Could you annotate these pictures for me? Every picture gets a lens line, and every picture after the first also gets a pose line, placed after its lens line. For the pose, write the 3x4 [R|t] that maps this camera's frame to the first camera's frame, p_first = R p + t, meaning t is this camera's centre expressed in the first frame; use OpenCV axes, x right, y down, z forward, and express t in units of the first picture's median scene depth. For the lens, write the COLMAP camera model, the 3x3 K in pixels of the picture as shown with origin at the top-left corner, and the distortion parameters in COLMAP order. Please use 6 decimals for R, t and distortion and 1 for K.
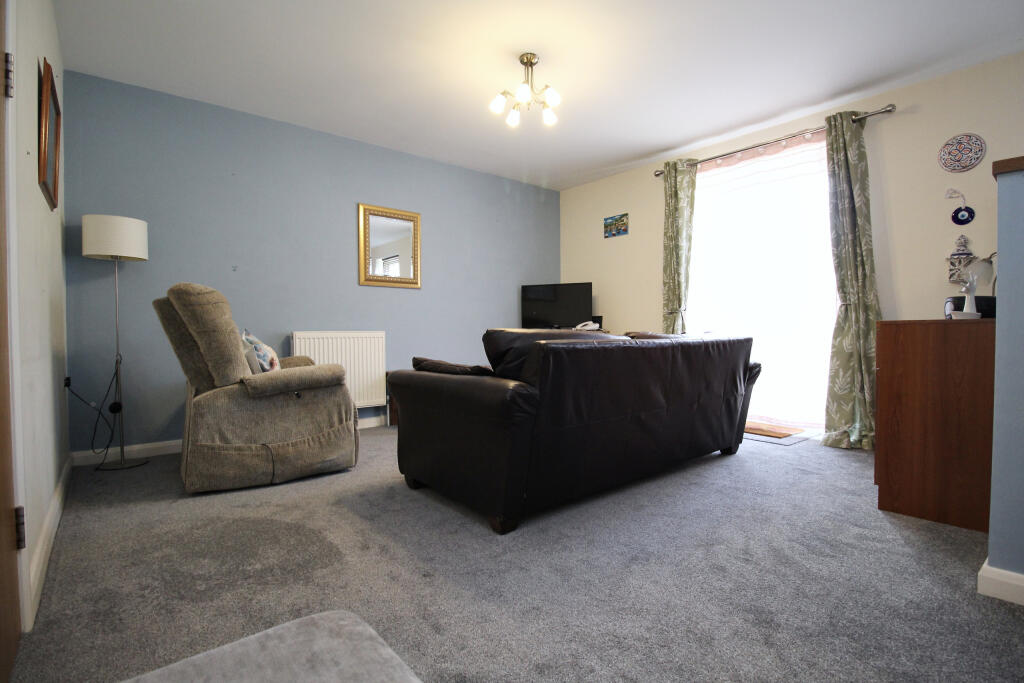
lens RADIAL K [[476.2, 0, 511.9], [0, 476.2, 339.9], [0, 0, 1]] dist [-0.004283, -0.004315]
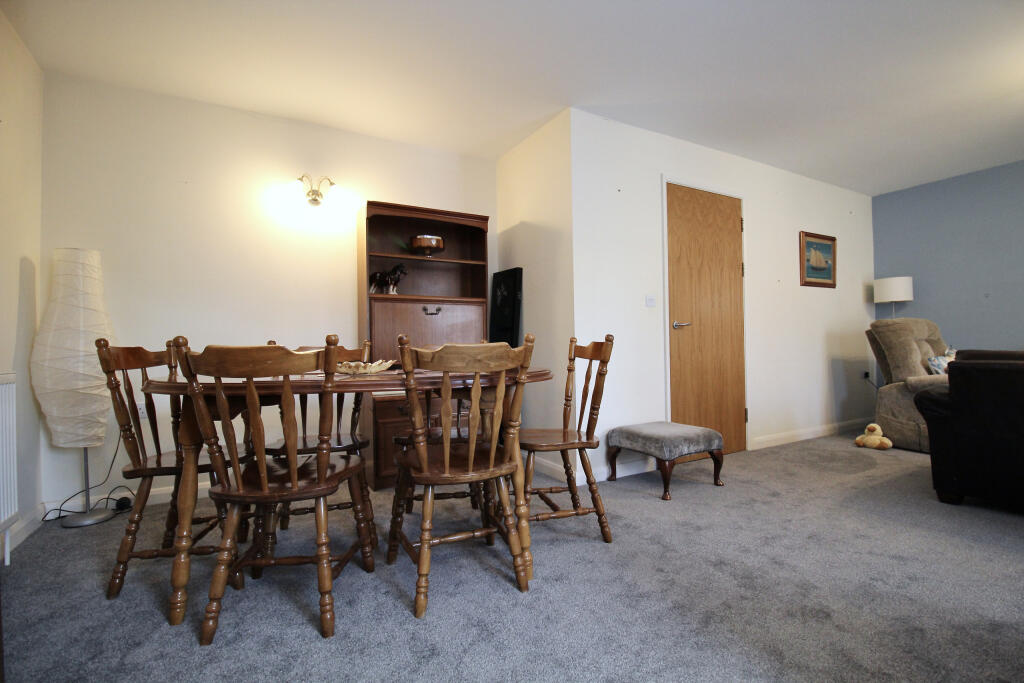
lens RADIAL K [[476.2, 0, 511.4], [0, 476.2, 345.7], [0, 0, 1]] dist [-0.004283, -0.004315]
pose [[-0.206657, 0.000279, -0.978413, 1.238985], [-0.006534, 0.999977, 0.001665, -0.021824], [0.978392, 0.006737, -0.206651, 0.052150]]
